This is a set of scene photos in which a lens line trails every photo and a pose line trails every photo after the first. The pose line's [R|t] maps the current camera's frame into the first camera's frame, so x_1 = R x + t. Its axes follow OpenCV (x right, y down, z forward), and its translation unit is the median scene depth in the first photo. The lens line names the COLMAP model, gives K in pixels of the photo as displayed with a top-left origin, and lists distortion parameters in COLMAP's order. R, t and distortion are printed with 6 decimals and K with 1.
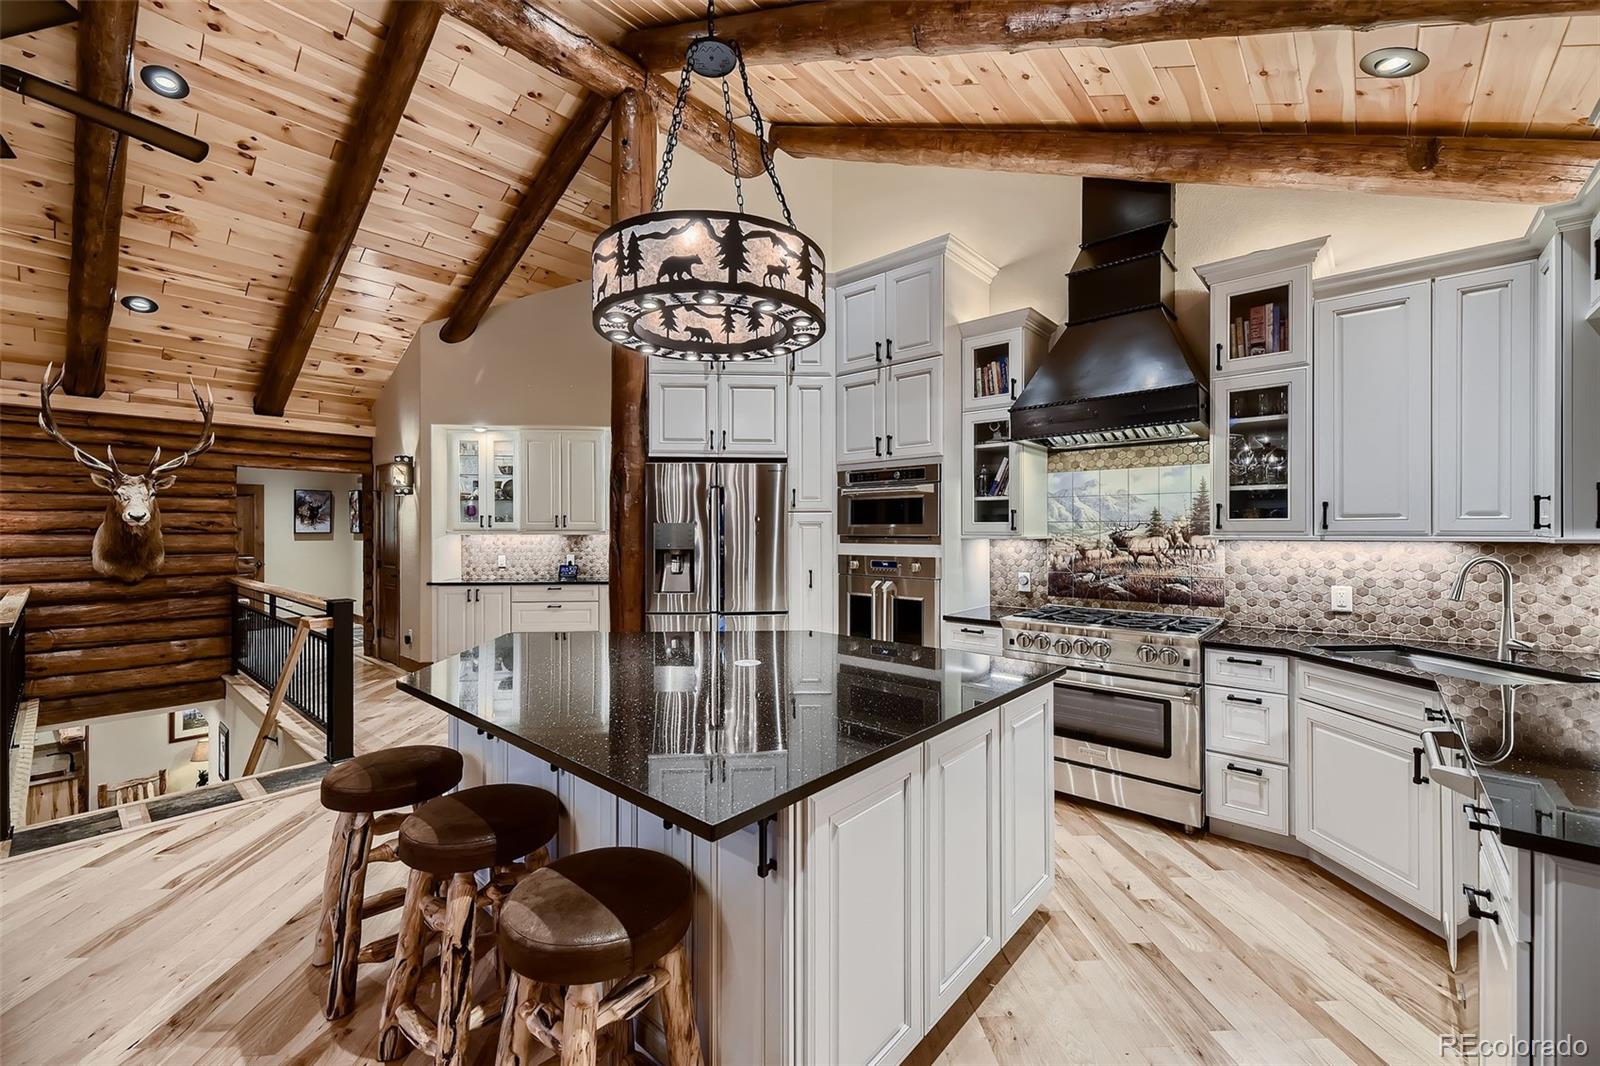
lens RADIAL K [[648.1, 0, 797.5], [0, 648.1, 529.9], [0, 0, 1]] dist [0.010878, -0.003214]
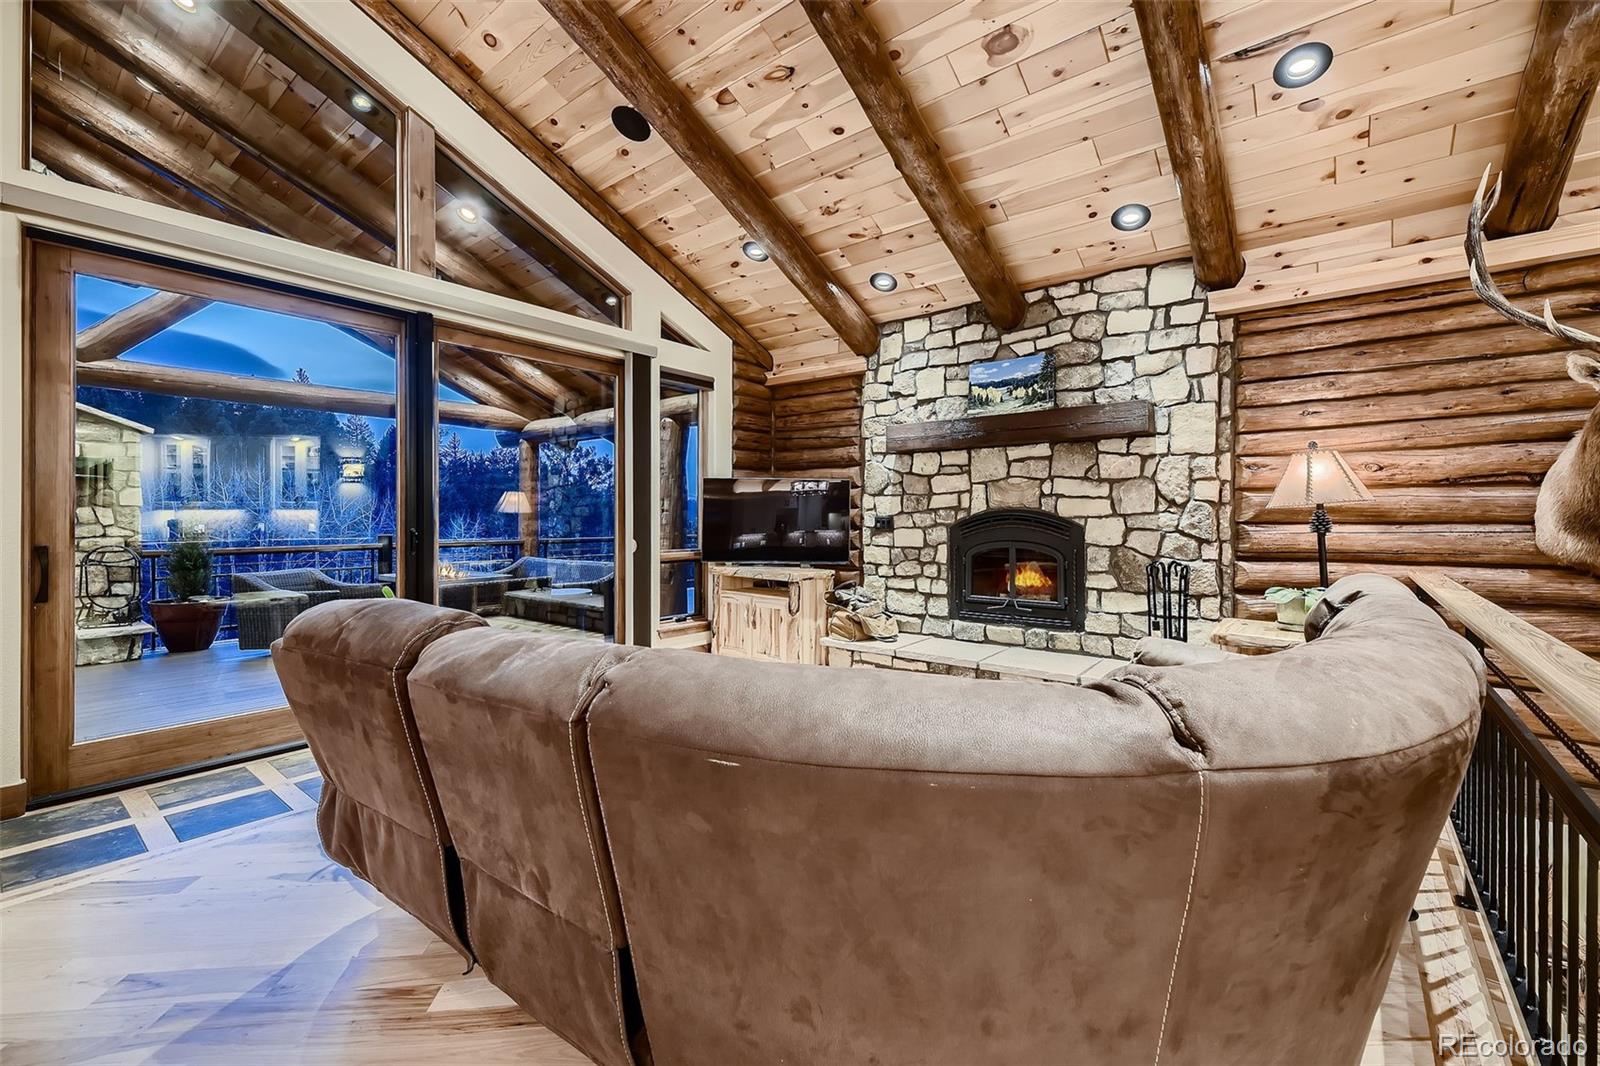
lens RADIAL K [[648.1, 0, 803.0], [0, 648.1, 521.1], [0, 0, 1]] dist [0.010878, -0.003214]
pose [[0.041128, 0.003594, -0.999147, -0.542356], [0.002642, 0.999990, 0.003706, 0.033017], [0.999150, -0.002793, 0.041118, 0.353940]]
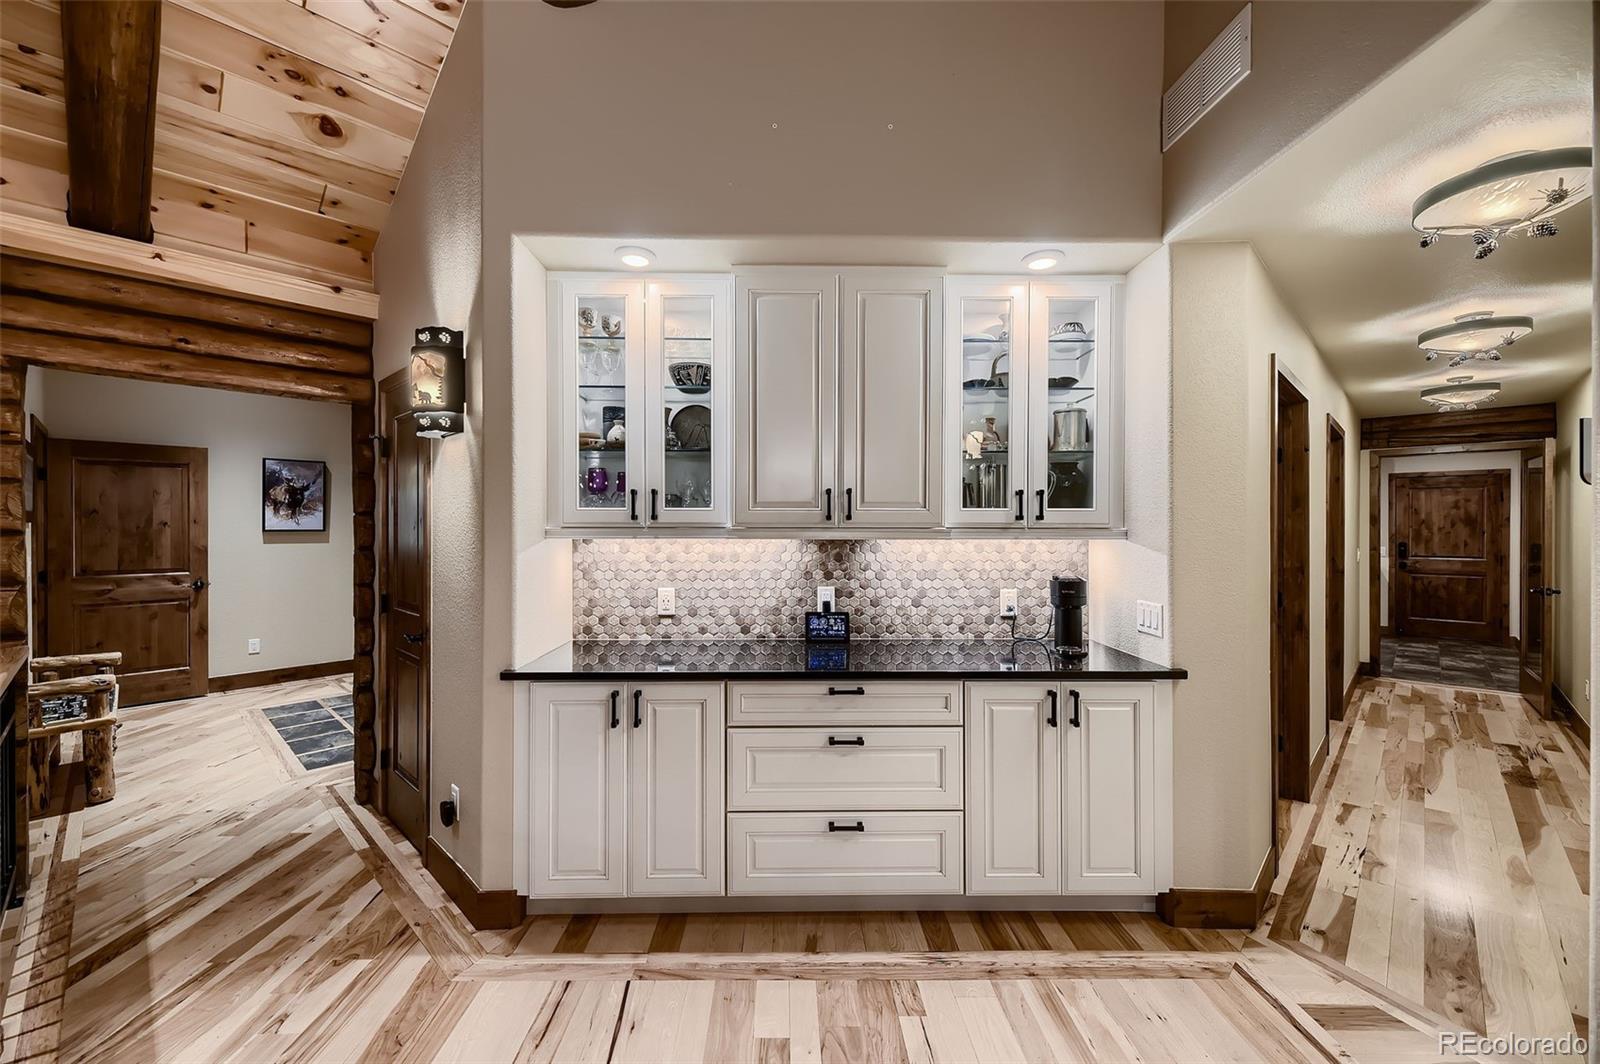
lens RADIAL K [[648.1, 0, 798.3], [0, 648.1, 532.0], [0, 0, 1]] dist [0.010878, -0.003214]
pose [[0.999003, 0.004308, -0.044444, -0.422790], [-0.004048, 0.999974, 0.005936, 0.000513], [0.044468, -0.005750, 0.998994, 0.703043]]
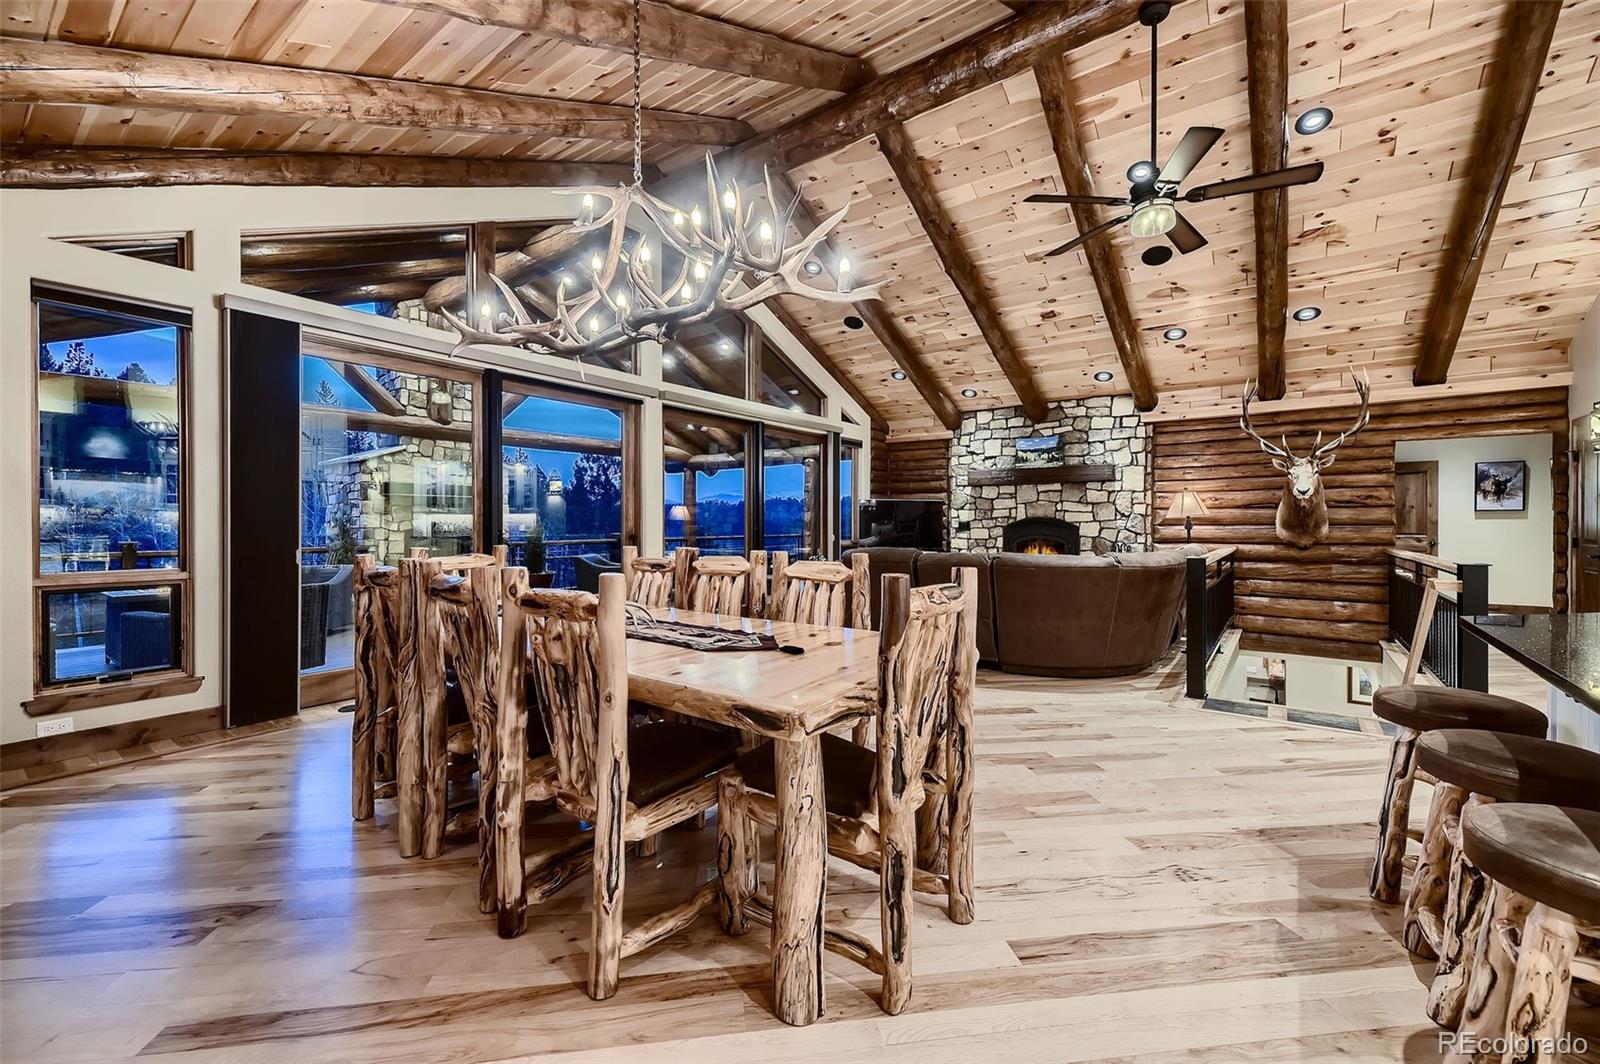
lens RADIAL K [[648.1, 0, 794.5], [0, 648.1, 530.1], [0, 0, 1]] dist [0.010878, -0.003214]
pose [[0.075266, 0.010381, -0.997109, 0.109491], [0.002559, 0.999941, 0.010603, 0.032828], [0.997160, -0.003349, 0.075235, -0.027115]]
